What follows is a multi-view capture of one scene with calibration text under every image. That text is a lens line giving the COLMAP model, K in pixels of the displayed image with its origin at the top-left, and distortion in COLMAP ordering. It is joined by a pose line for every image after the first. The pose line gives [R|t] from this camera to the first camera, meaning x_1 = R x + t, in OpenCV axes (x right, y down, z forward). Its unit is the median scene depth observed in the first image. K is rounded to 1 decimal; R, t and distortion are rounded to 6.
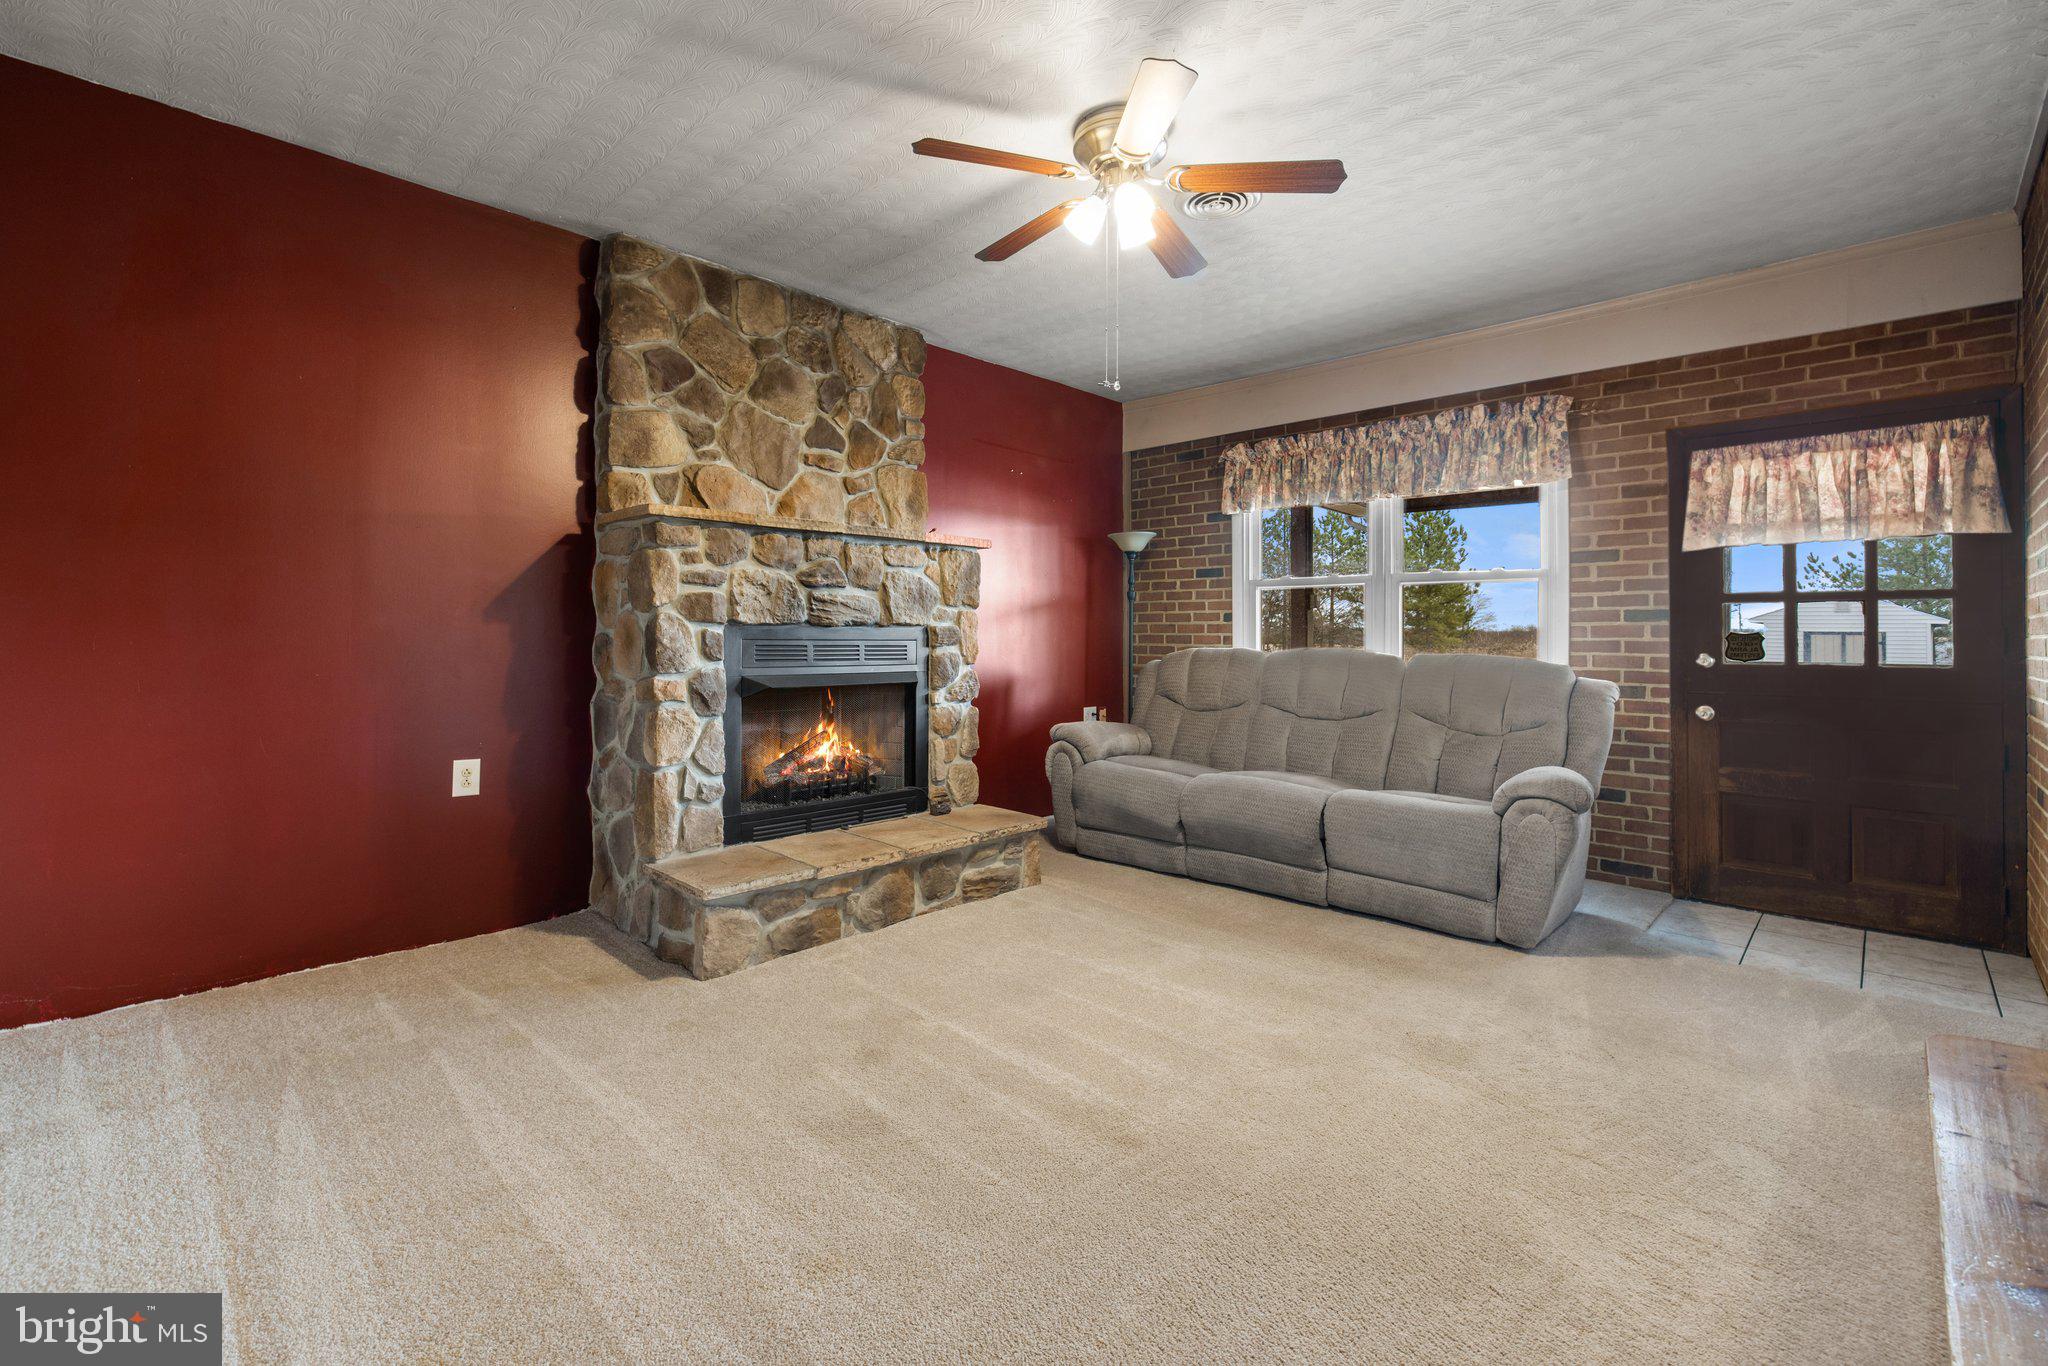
lens RADIAL K [[855.5, 0, 1020.9], [0, 855.5, 597.2], [0, 0, 1]] dist [-0.002883, -0.000047]
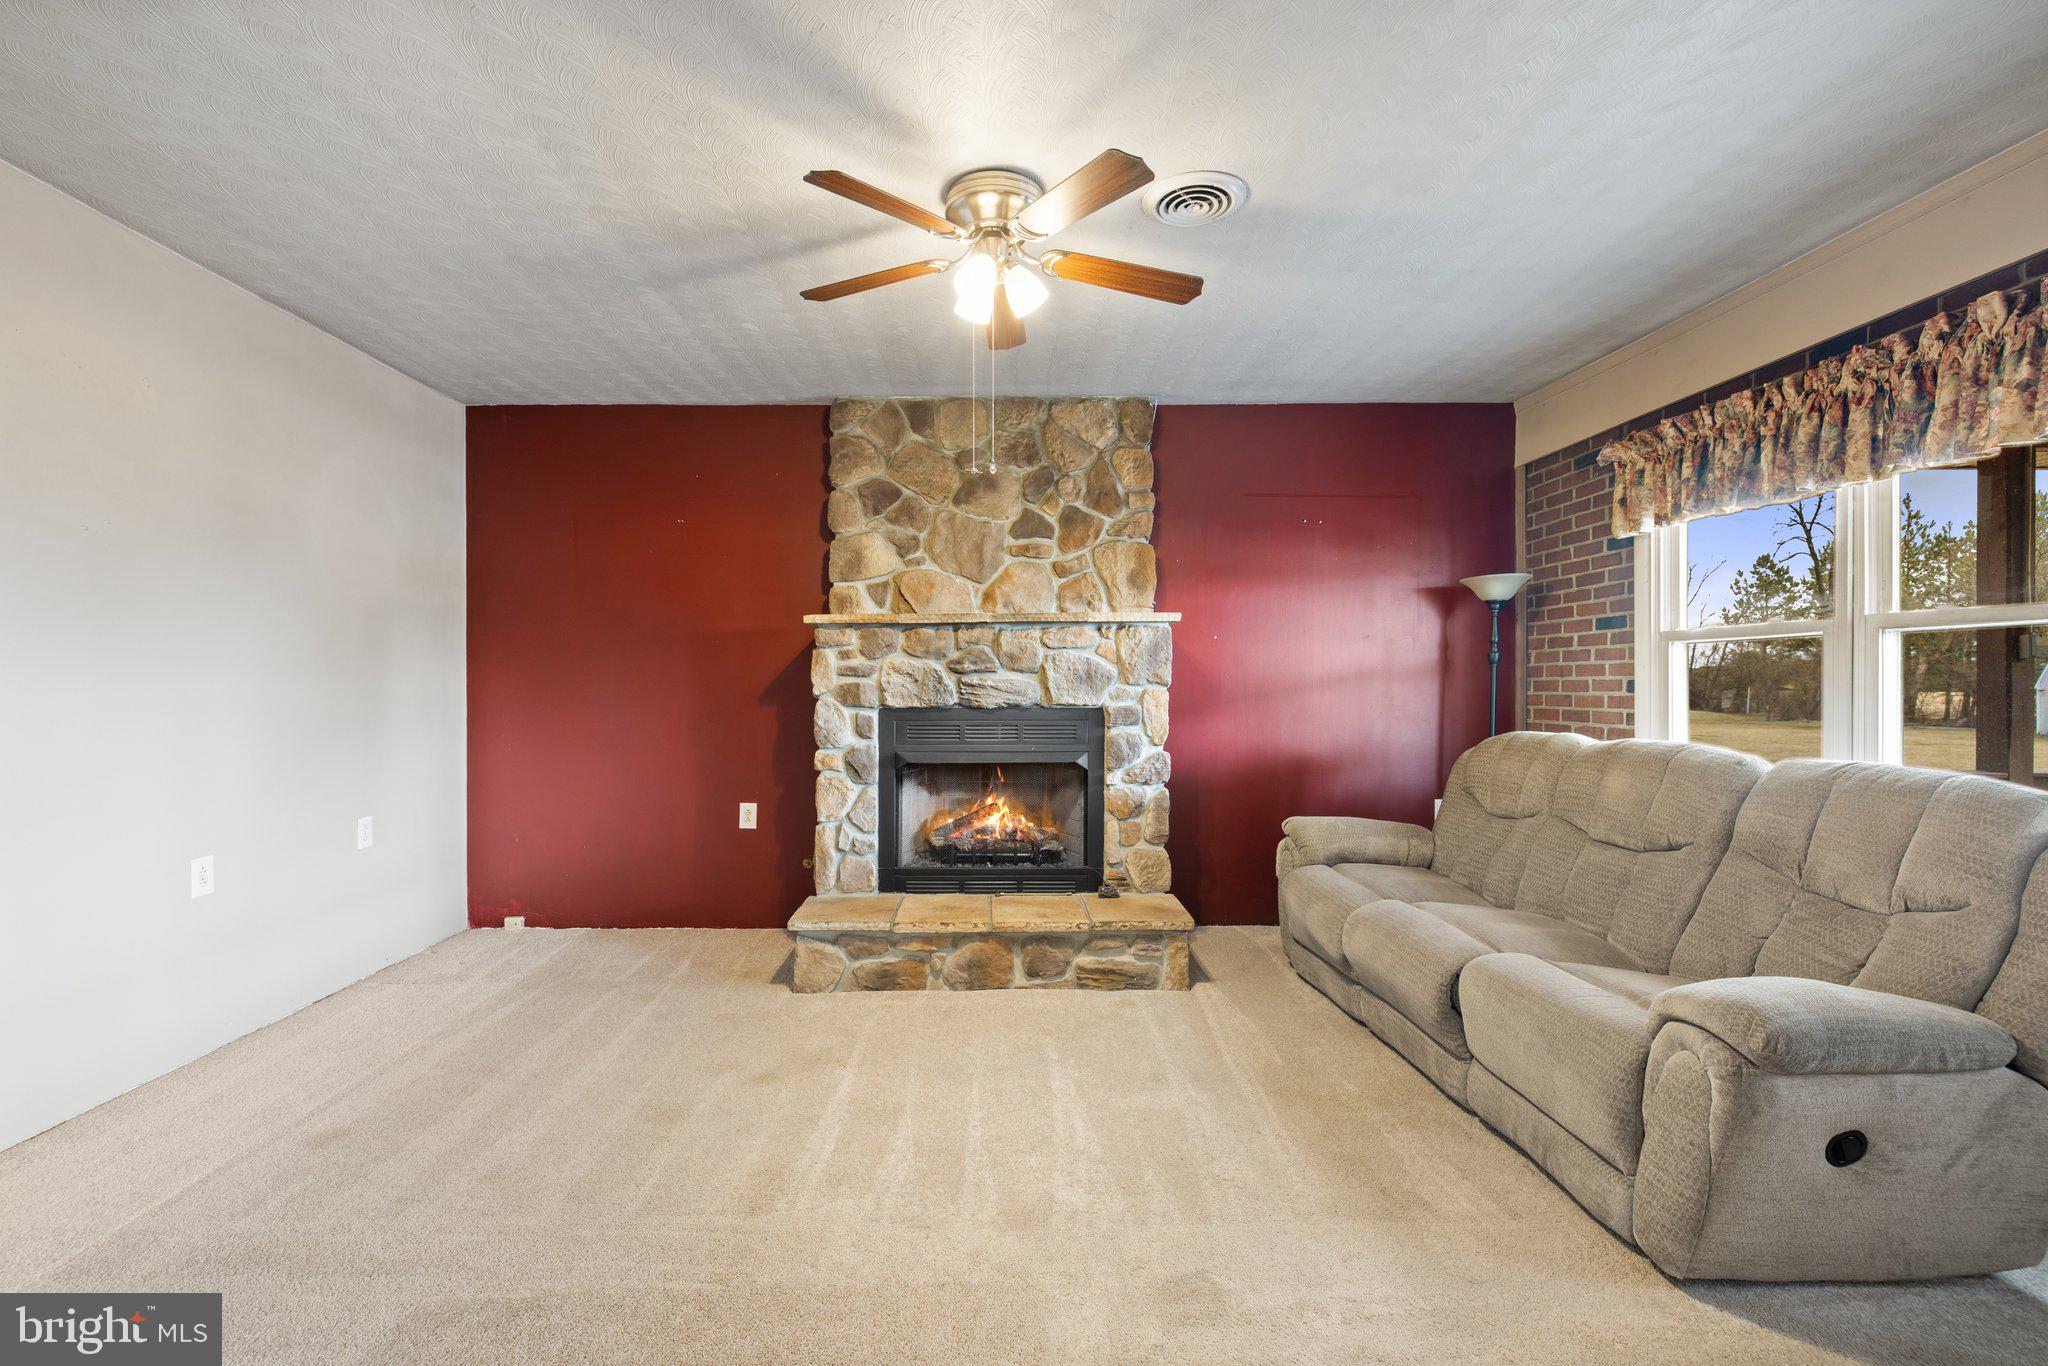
lens RADIAL K [[868.6, 0, 1002.4], [0, 868.6, 667.0], [0, 0, 1]] dist [-0.000741, 0.000486]
pose [[0.724329, -0.024567, -0.689017, 0.542264], [0.037473, 0.999291, 0.003764, -0.020953], [0.688436, -0.028545, 0.724735, 0.208860]]
